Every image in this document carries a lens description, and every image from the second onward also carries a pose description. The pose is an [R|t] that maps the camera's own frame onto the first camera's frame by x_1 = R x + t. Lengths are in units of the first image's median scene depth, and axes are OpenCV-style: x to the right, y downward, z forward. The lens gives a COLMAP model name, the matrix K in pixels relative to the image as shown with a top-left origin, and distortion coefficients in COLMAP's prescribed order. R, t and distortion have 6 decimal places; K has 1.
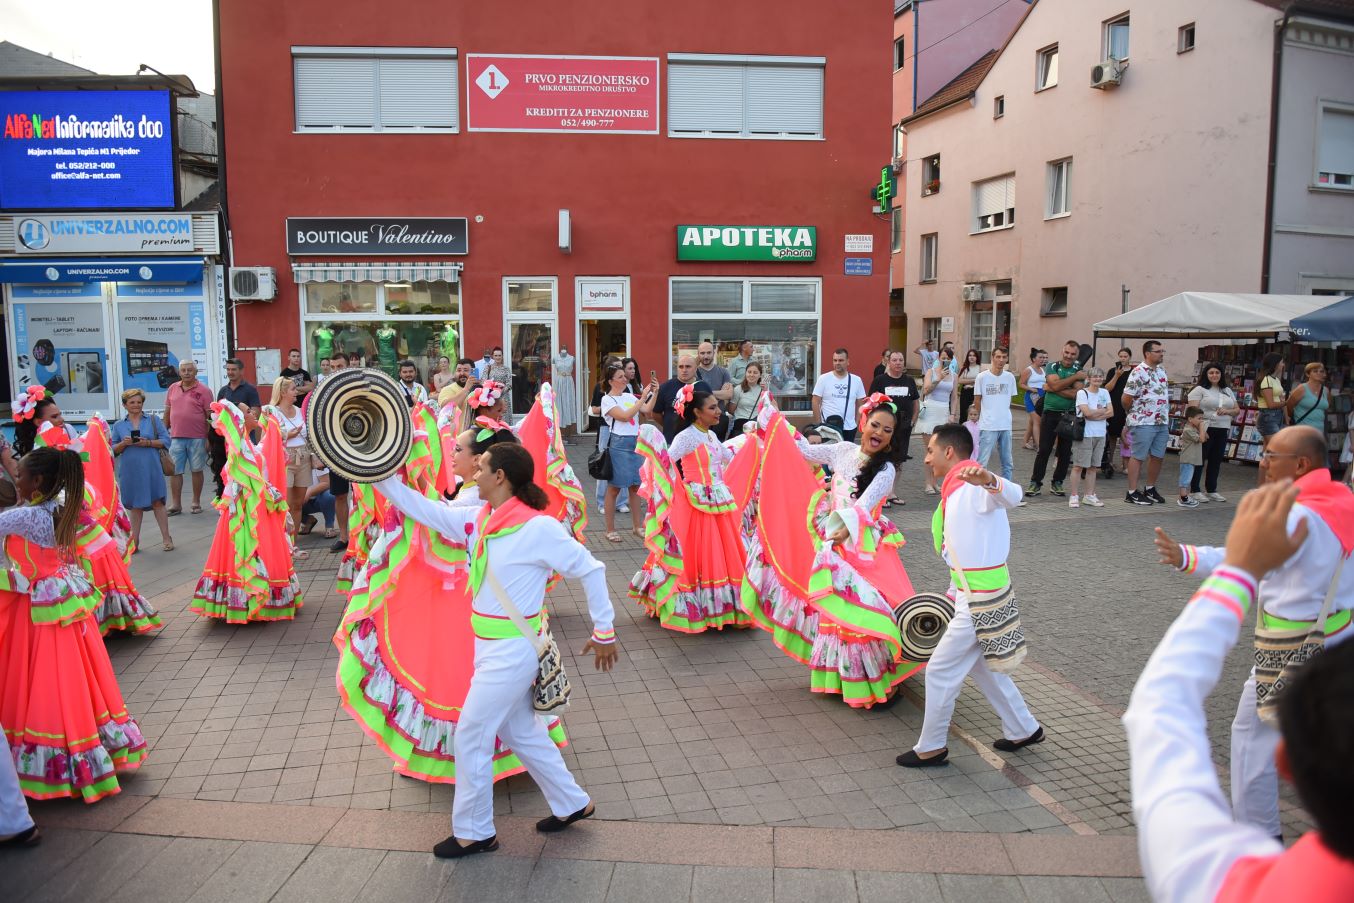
lens RADIAL K [[928.2, 0, 676.7], [0, 928.2, 449.1], [0, 0, 1]] dist [-0.040591, -0.005765]
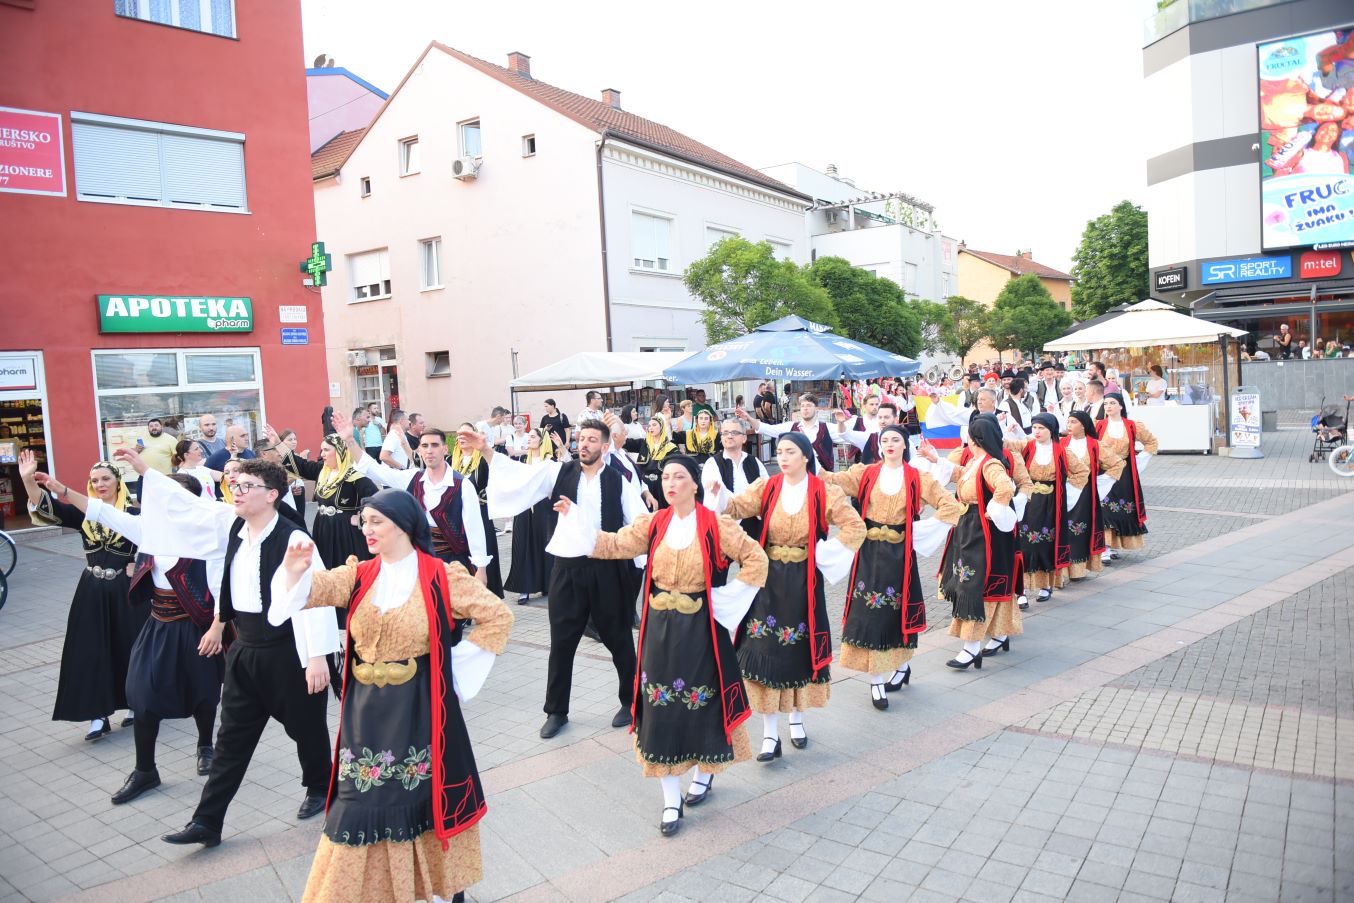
lens RADIAL K [[928.2, 0, 677.8], [0, 928.2, 451.7], [0, 0, 1]] dist [-0.040591, -0.005765]
pose [[0.761871, -0.086811, 0.641885, -0.151025], [0.129025, 0.991458, -0.019055, 0.005518], [-0.634748, 0.097337, 0.766564, -0.048822]]
